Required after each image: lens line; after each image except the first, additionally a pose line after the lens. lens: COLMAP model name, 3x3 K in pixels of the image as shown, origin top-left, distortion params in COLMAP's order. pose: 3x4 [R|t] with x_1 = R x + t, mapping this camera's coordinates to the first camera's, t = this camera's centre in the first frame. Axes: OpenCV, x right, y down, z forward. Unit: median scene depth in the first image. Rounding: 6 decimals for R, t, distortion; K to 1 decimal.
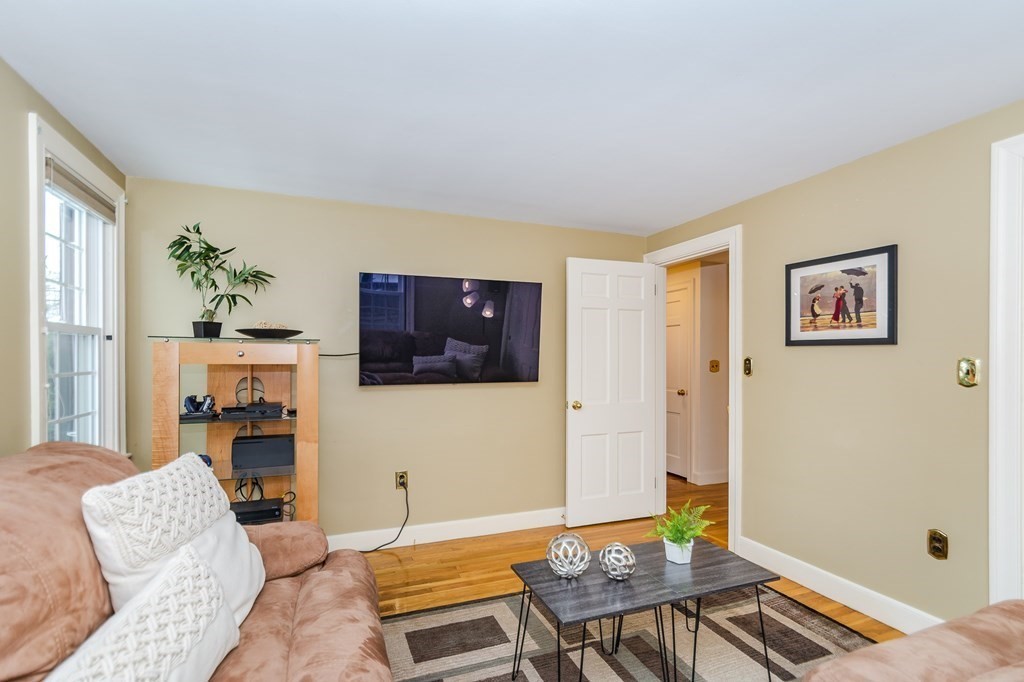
lens RADIAL K [[479.9, 0, 509.4], [0, 479.9, 364.1], [0, 0, 1]] dist [0.000335, 0.000305]
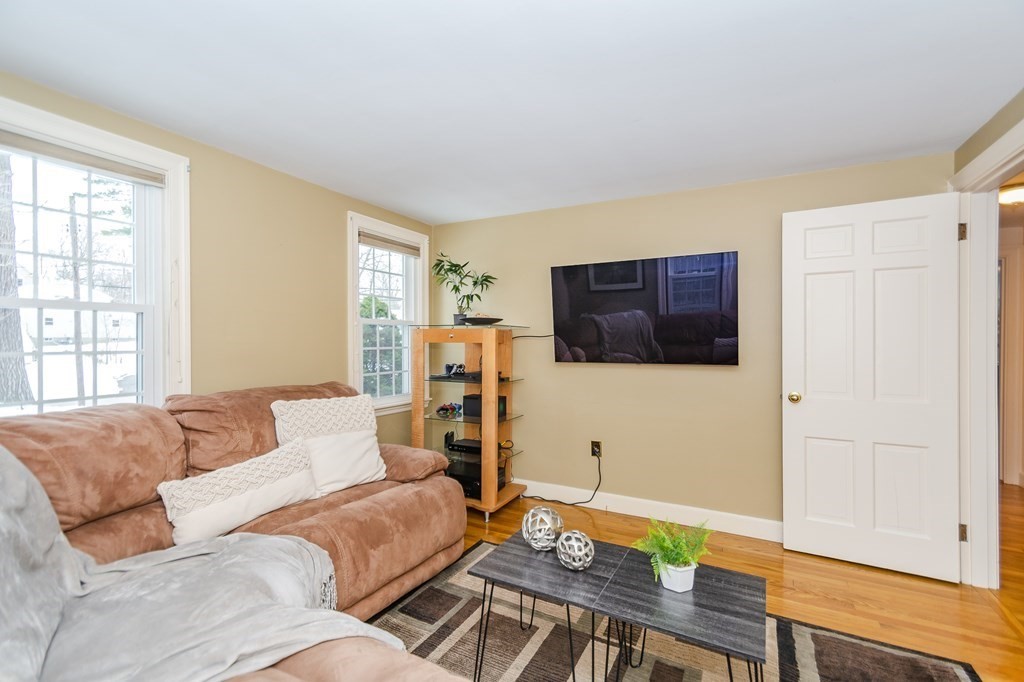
lens RADIAL K [[456.8, 0, 513.5], [0, 456.8, 346.1], [0, 0, 1]] dist [0.005256, 0.000595]
pose [[0.651274, 0.010534, -0.758770, 0.450829], [-0.009002, 0.999941, 0.006156, 0.000271], [0.758790, 0.002821, 0.651330, 0.170014]]
